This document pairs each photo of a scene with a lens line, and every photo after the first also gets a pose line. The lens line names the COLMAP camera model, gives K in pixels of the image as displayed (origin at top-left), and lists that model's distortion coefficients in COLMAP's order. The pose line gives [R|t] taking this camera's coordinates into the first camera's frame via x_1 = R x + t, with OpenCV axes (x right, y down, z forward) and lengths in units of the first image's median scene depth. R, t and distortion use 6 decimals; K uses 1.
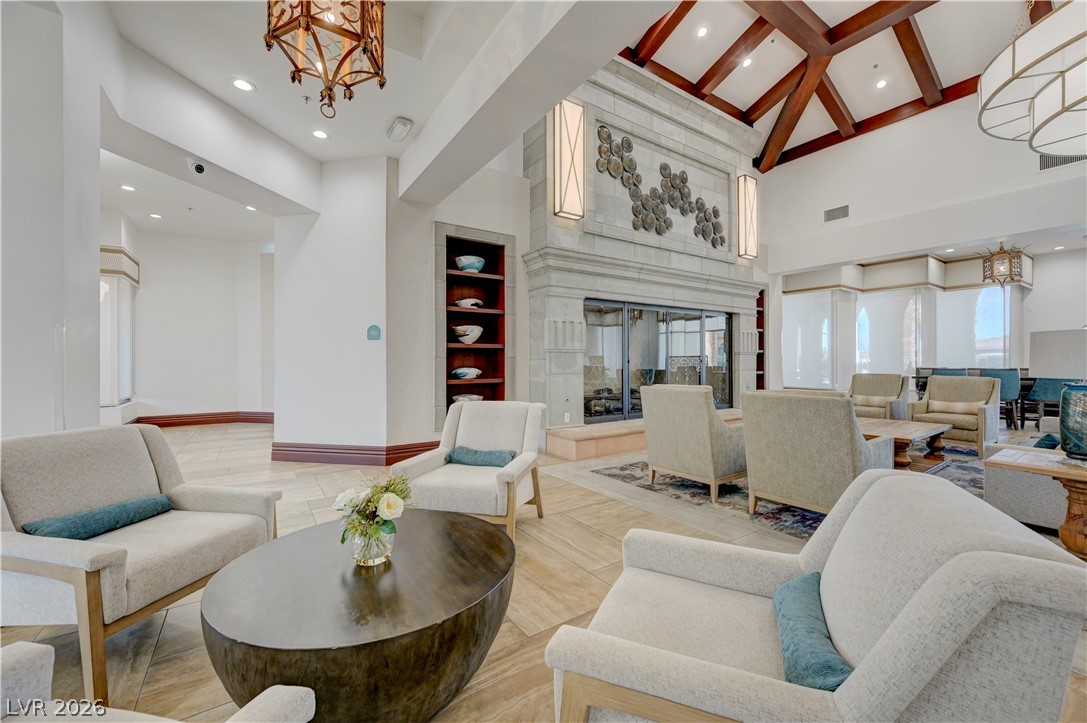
lens RADIAL K [[438.0, 0, 543.5], [0, 438.0, 361.5], [0, 0, 1]] dist [-0.001156, -0.000125]
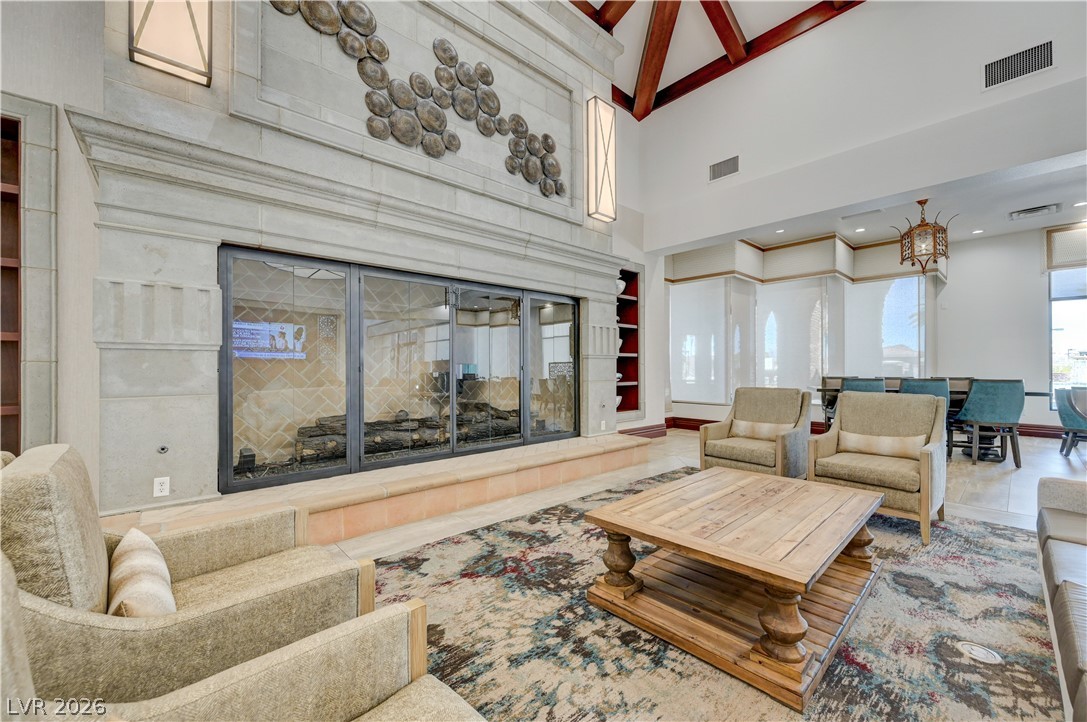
lens RADIAL K [[430.2, 0, 547.6], [0, 430.2, 366.5], [0, 0, 1]] dist [-0.001095, -0.000063]
pose [[0.990819, 0.000874, 0.135190, 0.319900], [-0.000413, 0.999994, -0.003443, -0.001045], [-0.135193, 0.003355, 0.990814, 0.372653]]
